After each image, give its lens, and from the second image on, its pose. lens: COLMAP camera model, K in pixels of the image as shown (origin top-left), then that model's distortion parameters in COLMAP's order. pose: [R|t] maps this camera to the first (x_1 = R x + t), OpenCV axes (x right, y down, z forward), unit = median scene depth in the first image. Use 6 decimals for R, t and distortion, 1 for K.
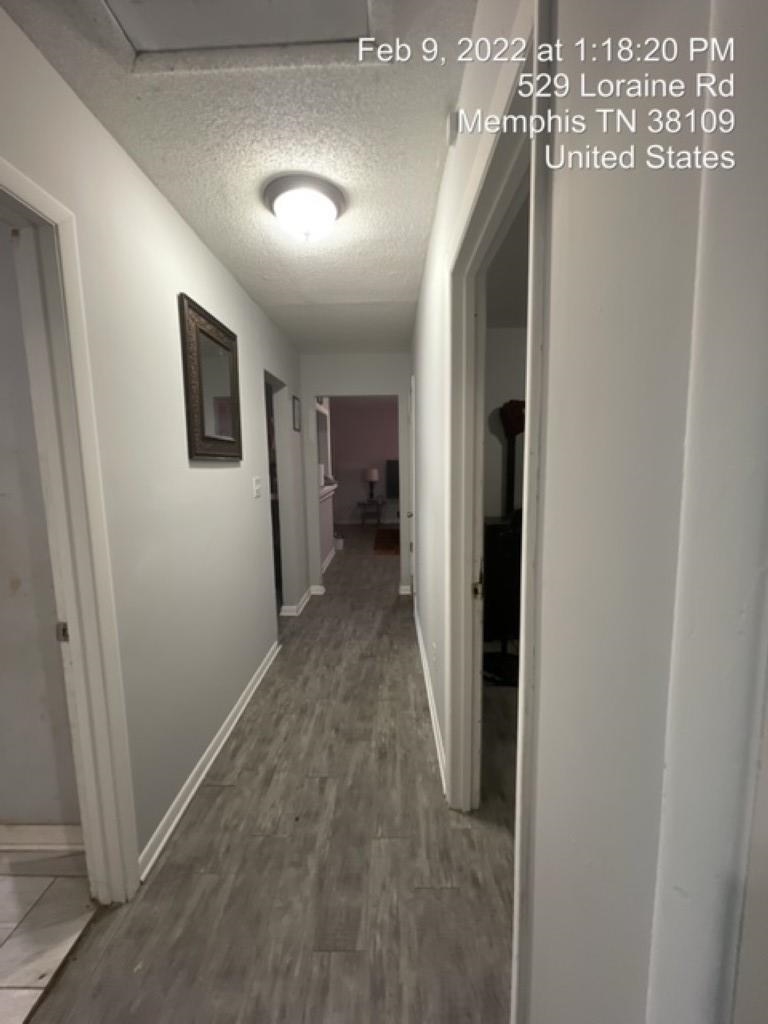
lens RADIAL K [[414.8, 0, 382.2], [0, 414.8, 512.0], [0, 0, 1]] dist [0.000116, 0.000031]
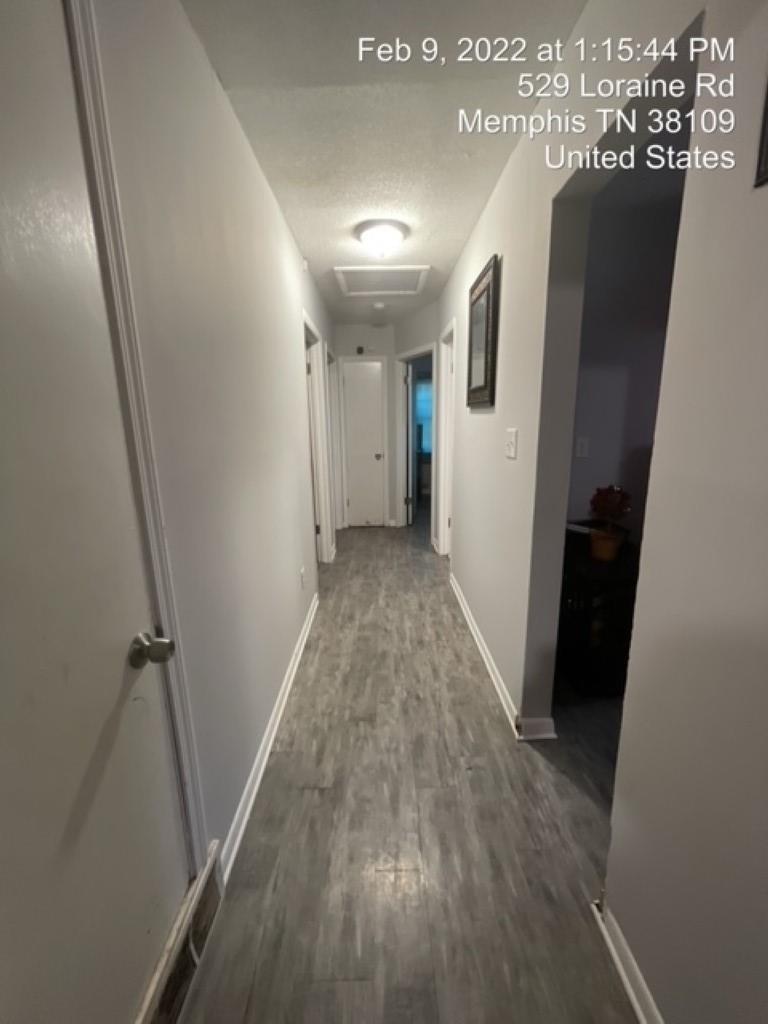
lens RADIAL K [[414.8, 0, 384.4], [0, 414.8, 510.3], [0, 0, 1]] dist [0.000116, 0.000031]
pose [[-0.999024, 0.038784, -0.021123, -0.084029], [0.029465, 0.941622, 0.335380, -0.215969], [0.032897, 0.334430, -0.941846, 1.881905]]
